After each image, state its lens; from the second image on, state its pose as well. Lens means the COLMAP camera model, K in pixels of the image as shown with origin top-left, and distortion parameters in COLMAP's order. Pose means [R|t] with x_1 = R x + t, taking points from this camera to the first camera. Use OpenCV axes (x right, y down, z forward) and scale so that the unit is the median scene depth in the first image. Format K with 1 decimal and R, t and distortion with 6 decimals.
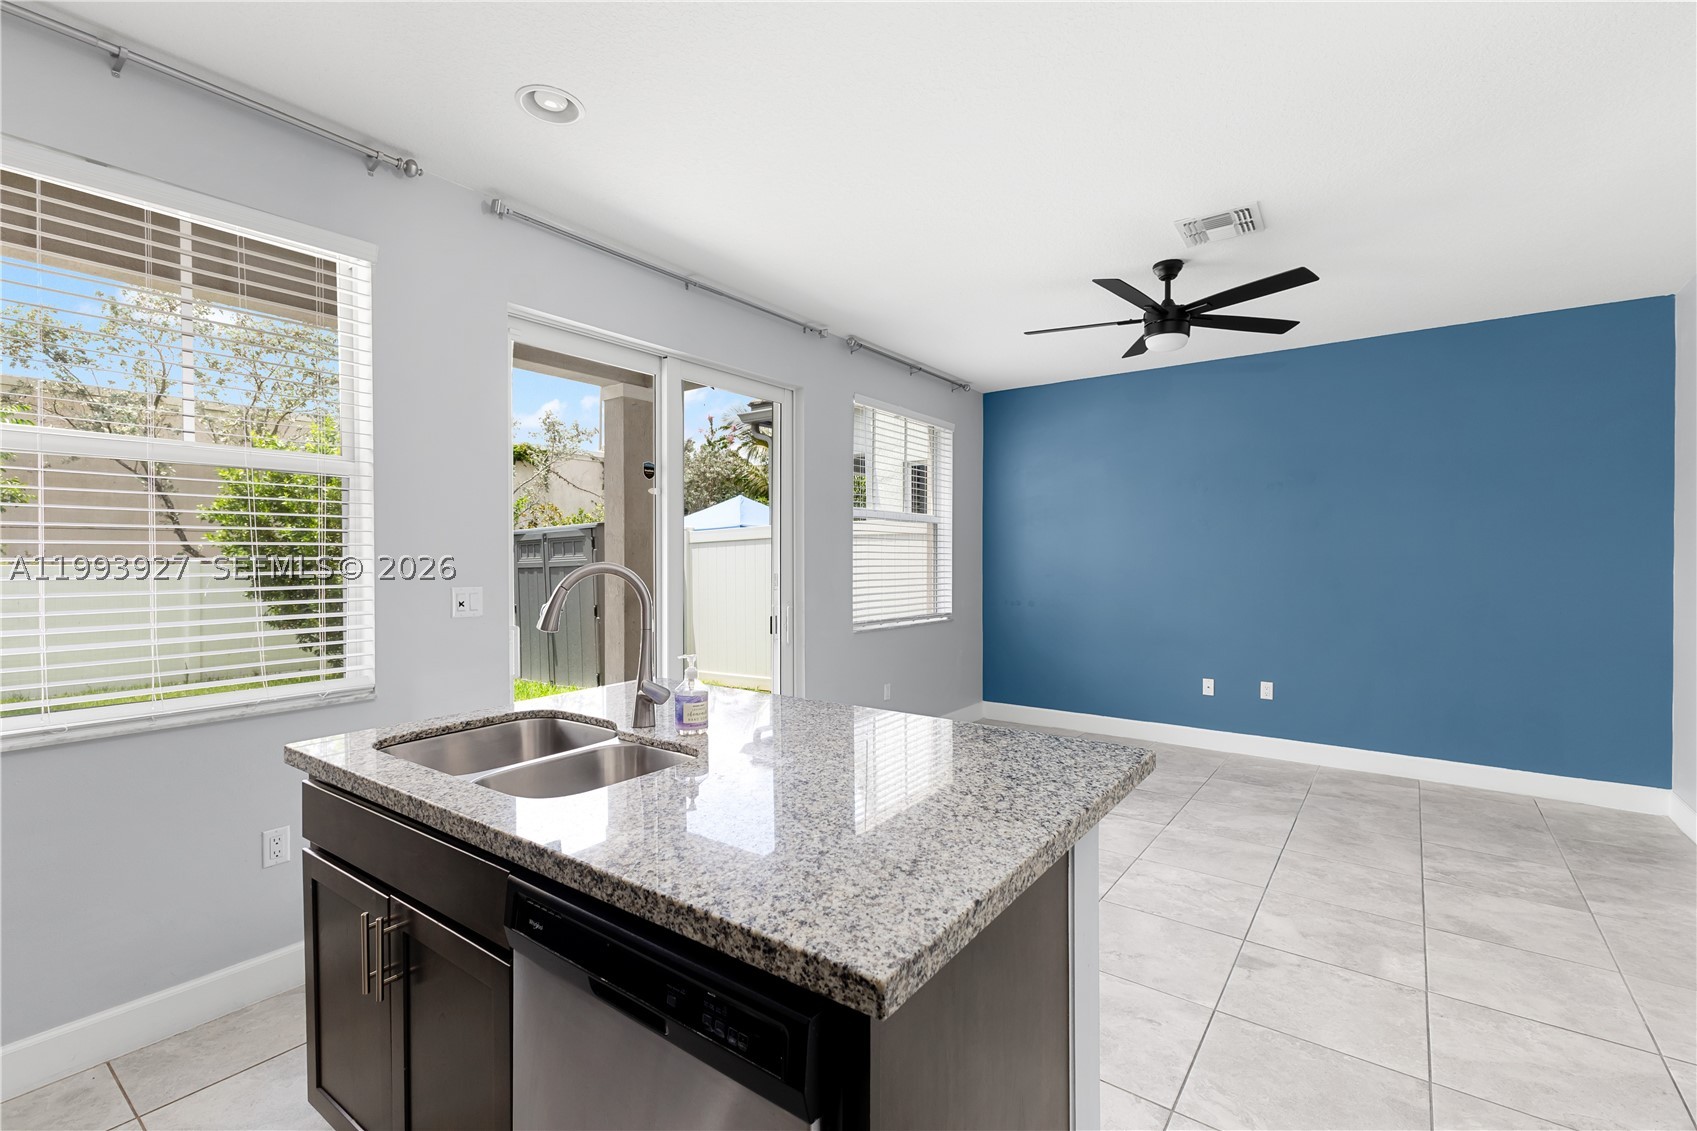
lens RADIAL K [[744.8, 0, 862.4], [0, 744.8, 570.3], [0, 0, 1]] dist [0.013608, -0.003114]
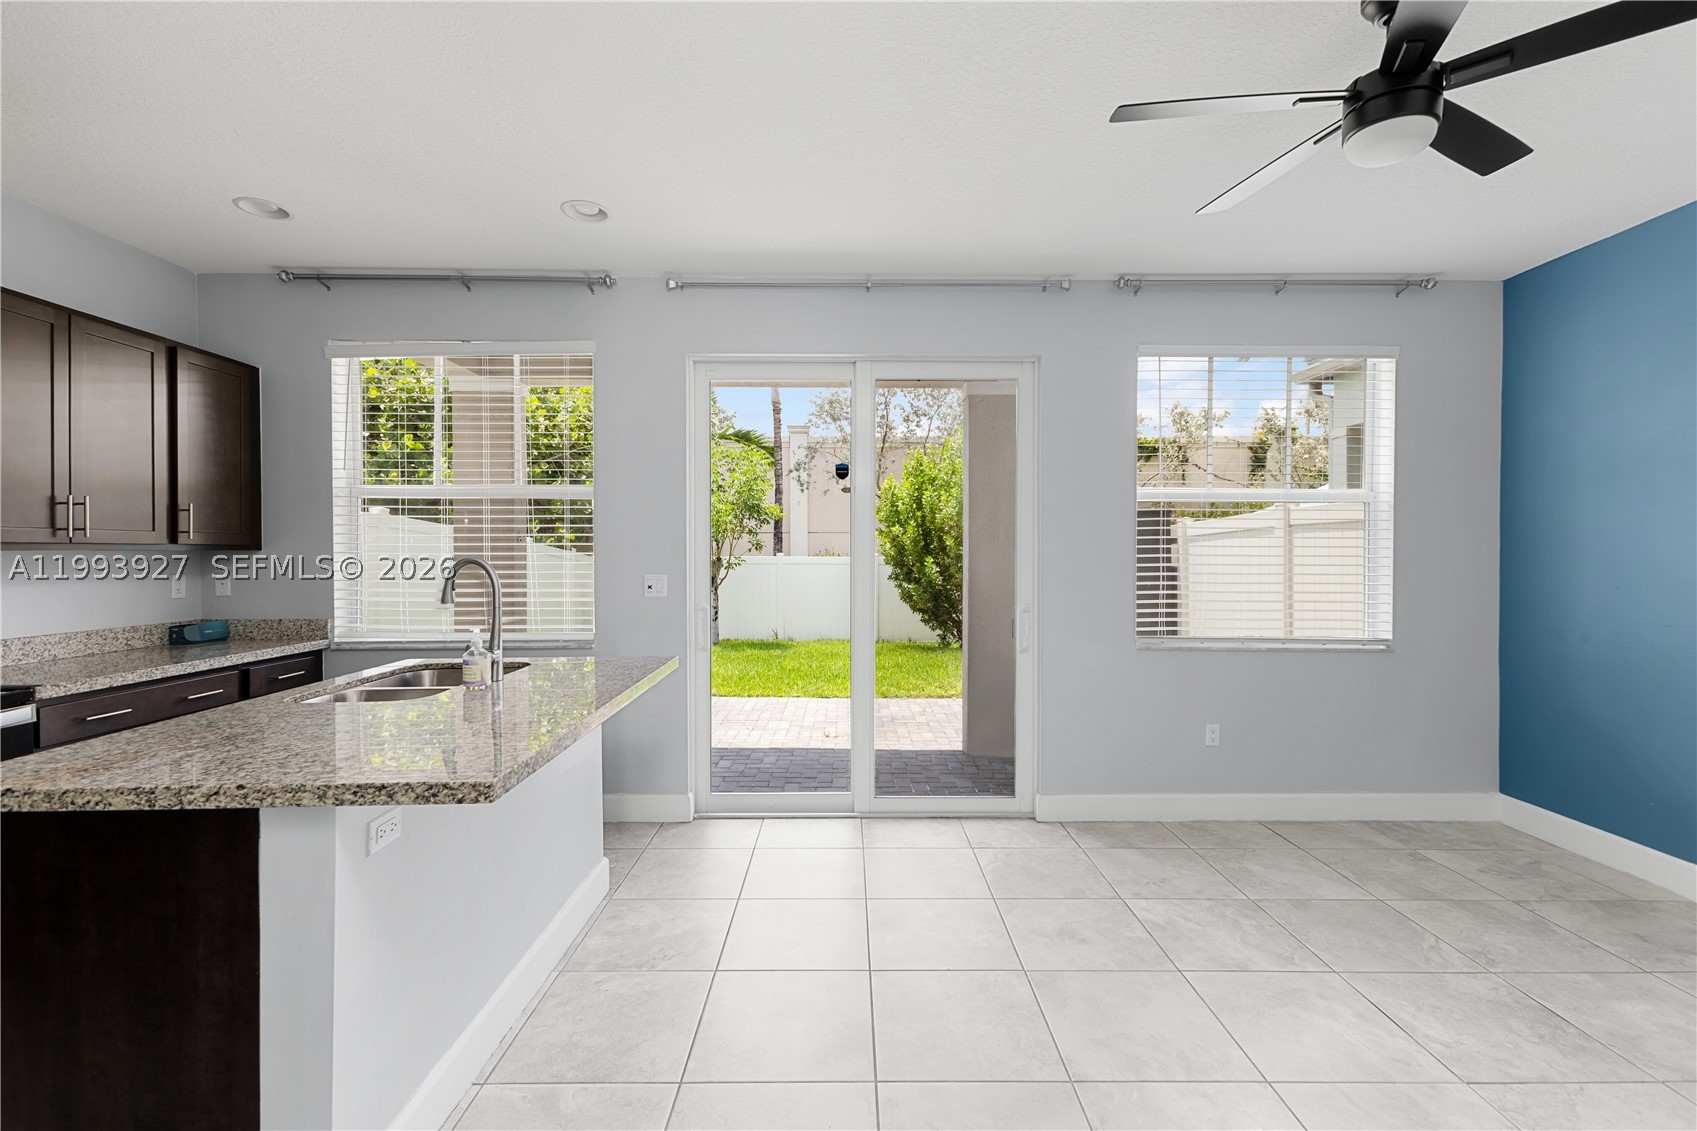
lens RADIAL K [[744.8, 0, 844.8], [0, 744.8, 566.0], [0, 0, 1]] dist [0.013608, -0.003114]
pose [[0.590389, 0.021176, -0.806841, 0.364068], [-0.018309, 0.999750, 0.012842, -0.006520], [0.806911, 0.007191, 0.590629, 0.228828]]
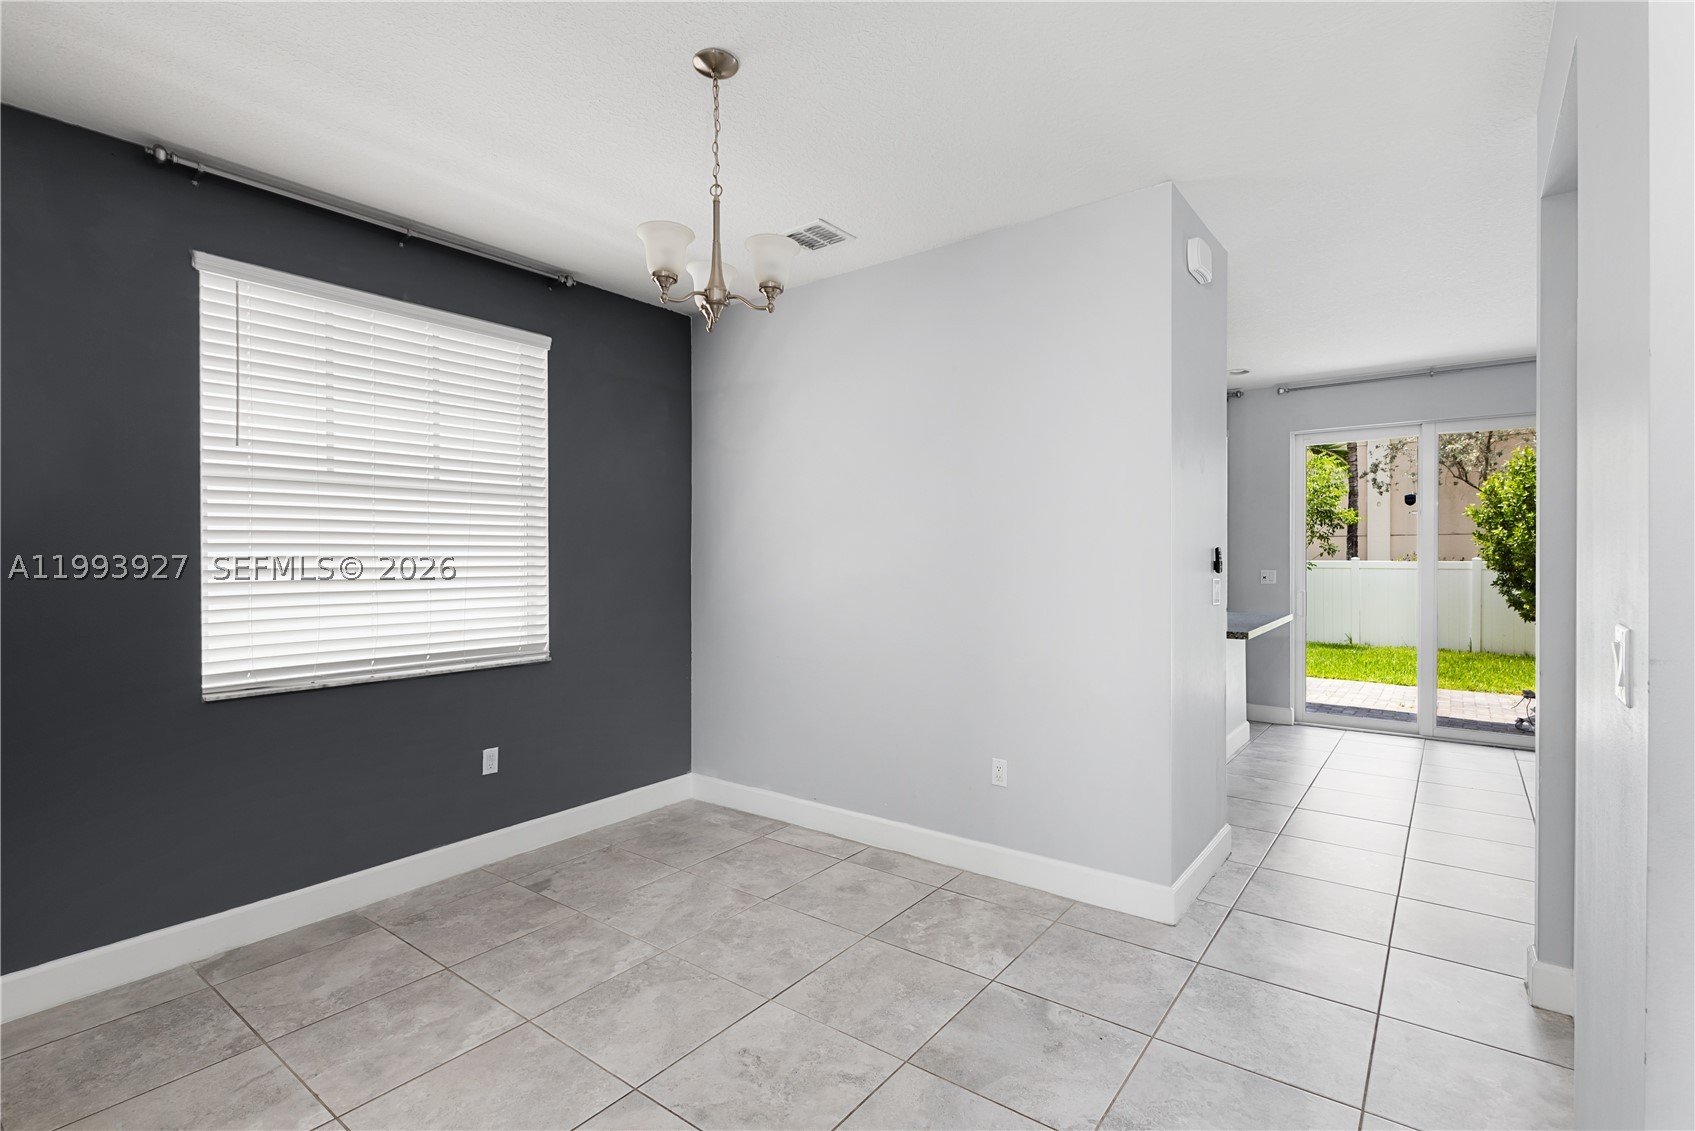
lens RADIAL K [[787.0, 0, 855.6], [0, 787.0, 560.9], [0, 0, 1]] dist [-0.001431, 0.000301]
pose [[-0.017929, 0.009646, -0.999793, 0.848609], [-0.016478, 0.999815, 0.009941, -0.001593], [0.999703, 0.016652, -0.017767, -0.074444]]
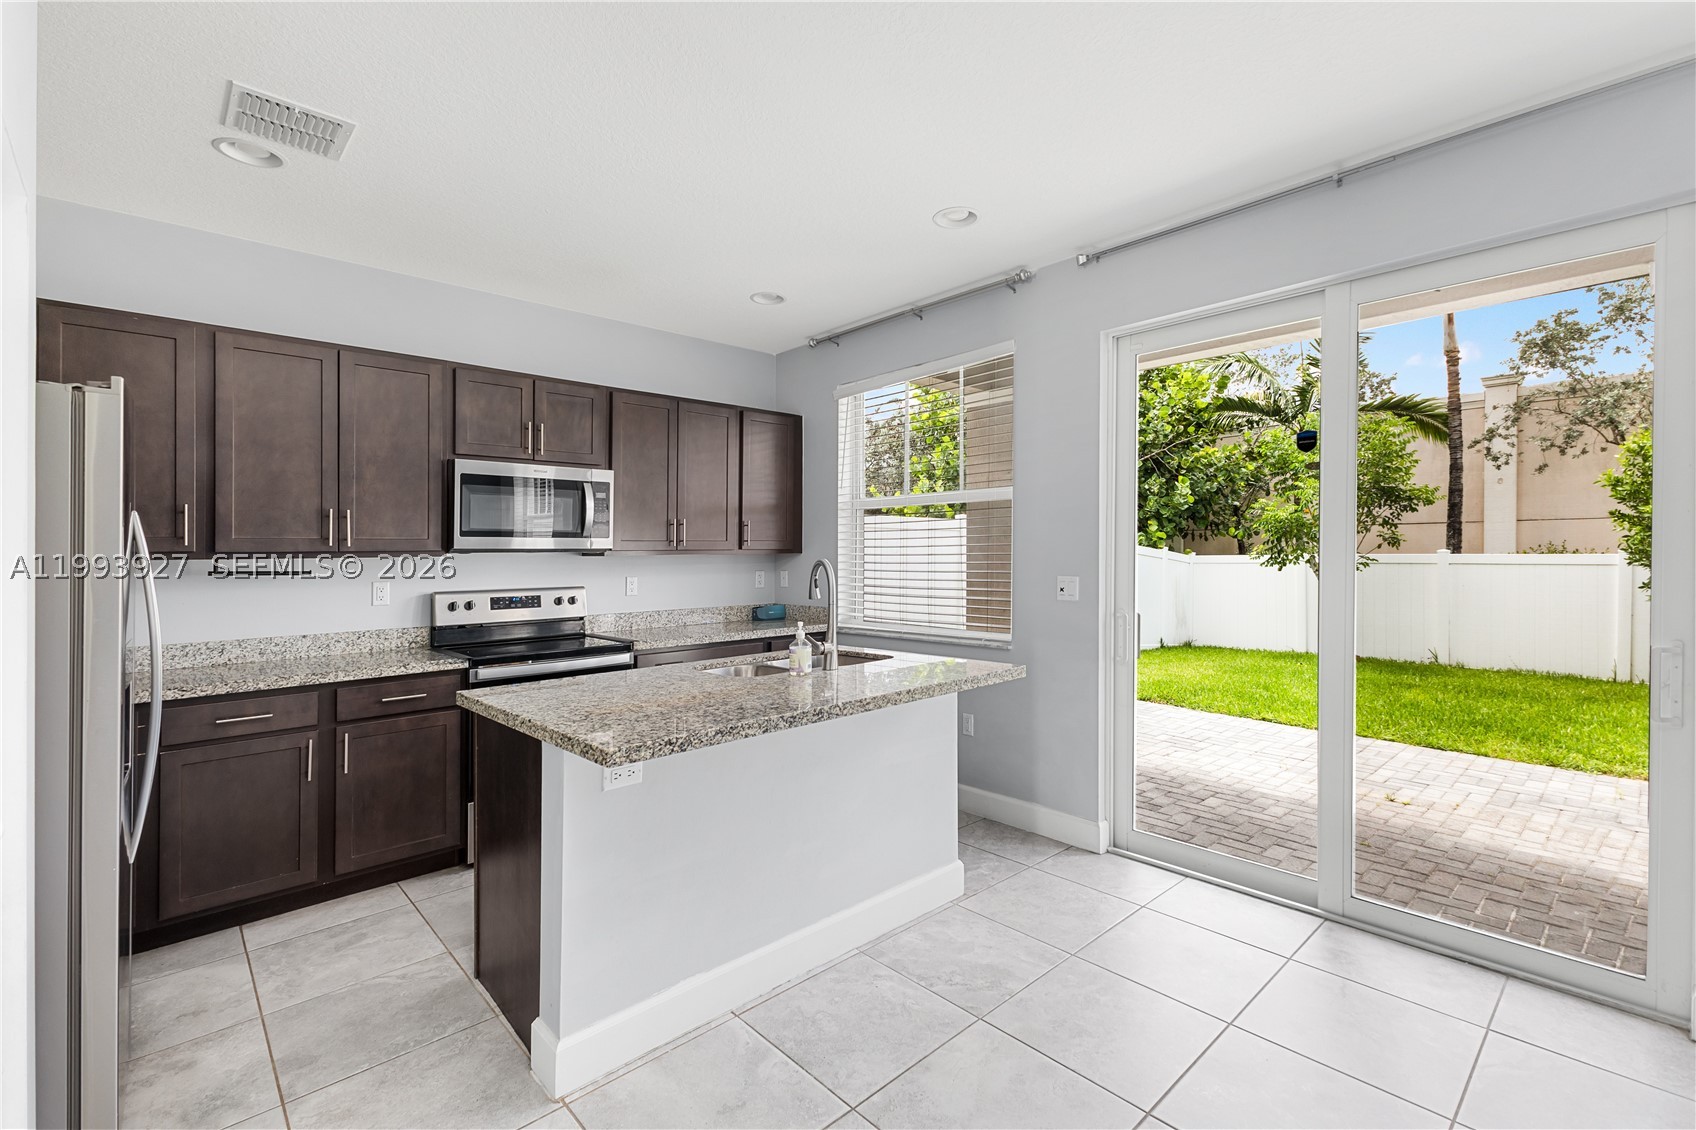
lens RADIAL K [[744.3, 0, 859.9], [0, 744.3, 555.2], [0, 0, 1]] dist [0.013608, -0.003114]
pose [[-0.187370, 0.009266, -0.982246, 0.367328], [-0.006793, 0.999919, 0.010728, -0.009781], [0.982266, 0.008682, -0.187292, 0.420451]]
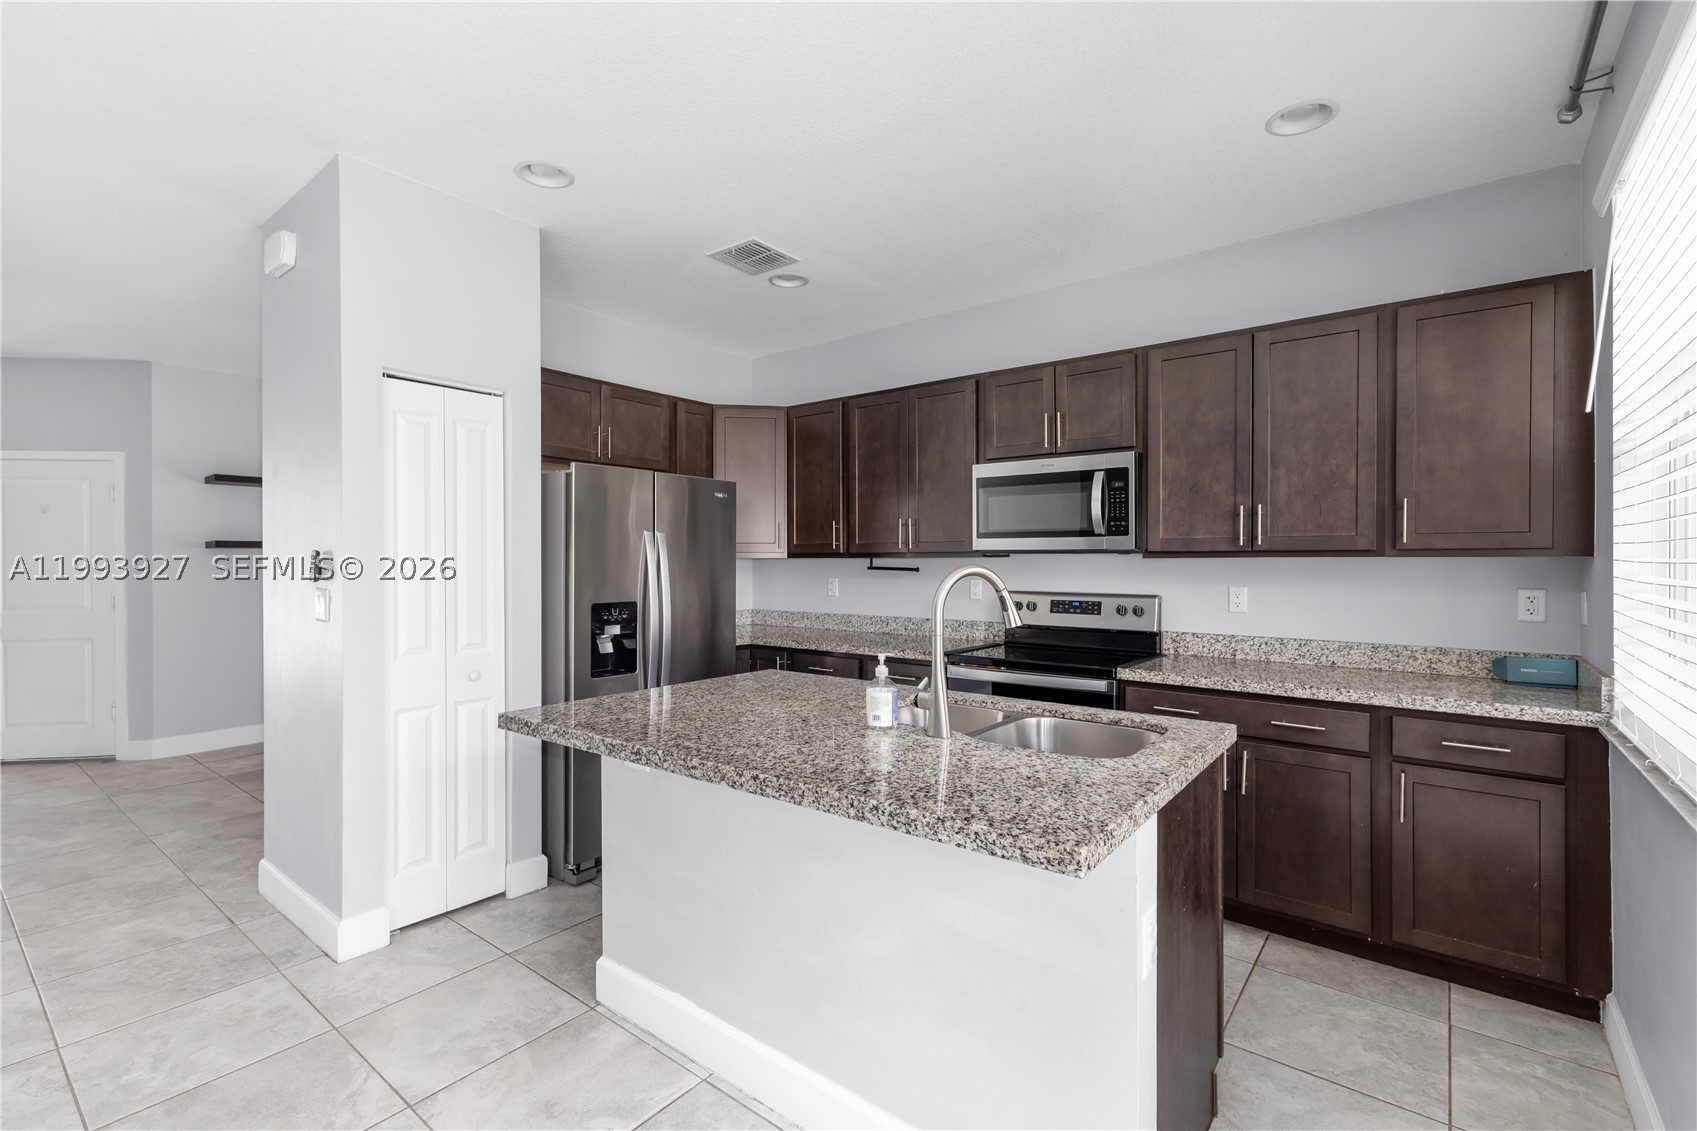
lens RADIAL K [[744.8, 0, 851.4], [0, 744.8, 559.7], [0, 0, 1]] dist [0.013608, -0.003114]
pose [[-0.998816, 0.006554, 0.048214, -0.054775], [0.007432, 0.999809, 0.018050, -0.010440], [-0.048087, 0.018387, -0.998674, 0.611537]]
